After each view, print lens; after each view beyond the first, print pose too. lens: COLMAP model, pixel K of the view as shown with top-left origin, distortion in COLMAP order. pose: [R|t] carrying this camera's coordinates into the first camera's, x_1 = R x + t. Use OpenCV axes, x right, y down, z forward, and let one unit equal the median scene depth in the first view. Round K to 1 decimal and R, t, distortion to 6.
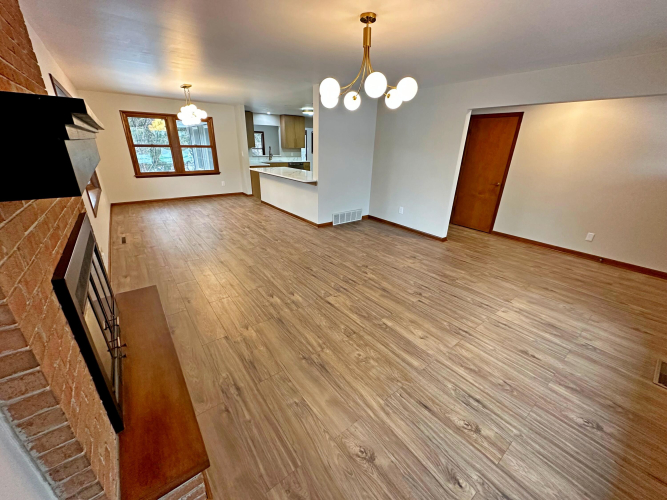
lens RADIAL K [[264.9, 0, 335.4], [0, 264.9, 253.7], [0, 0, 1]] dist [0.000056, -0.000078]
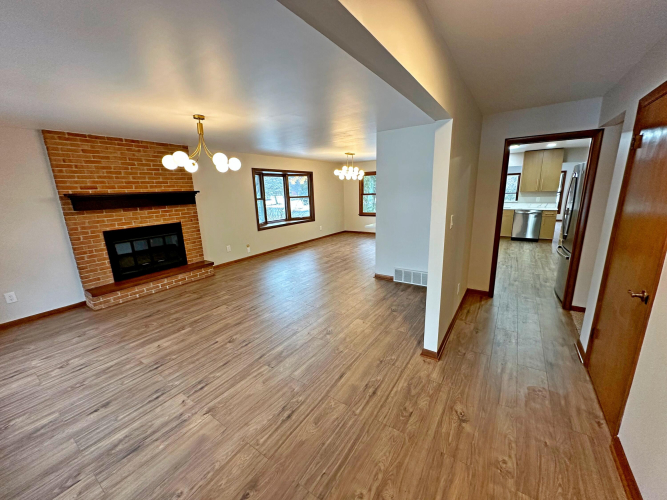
lens RADIAL K [[264.9, 0, 331.4], [0, 264.9, 251.7], [0, 0, 1]] dist [0.000056, -0.000078]
pose [[0.300816, 0.181560, -0.936240, 1.505365], [-0.329617, 0.941004, 0.076576, -0.414883], [0.894909, 0.285566, 0.342915, 1.072445]]
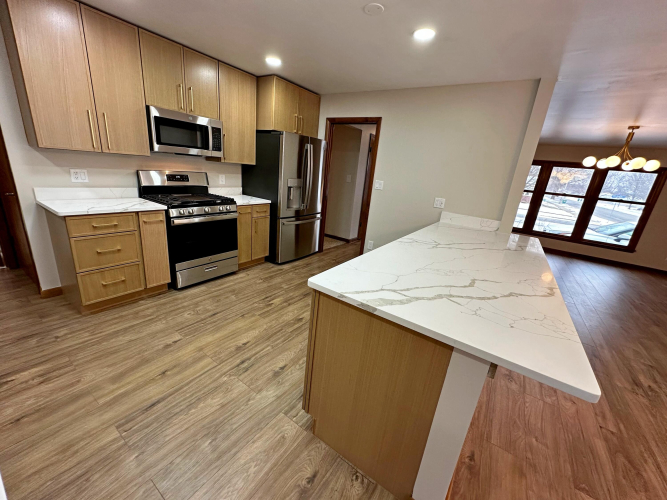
lens RADIAL K [[264.9, 0, 332.1], [0, 264.9, 251.0], [0, 0, 1]] dist [0.000056, -0.000078]
pose [[-0.302673, -0.334035, 0.892642, -1.178429], [0.265855, 0.869809, 0.415636, -1.231423], [-0.915265, 0.363115, -0.174463, 3.043393]]
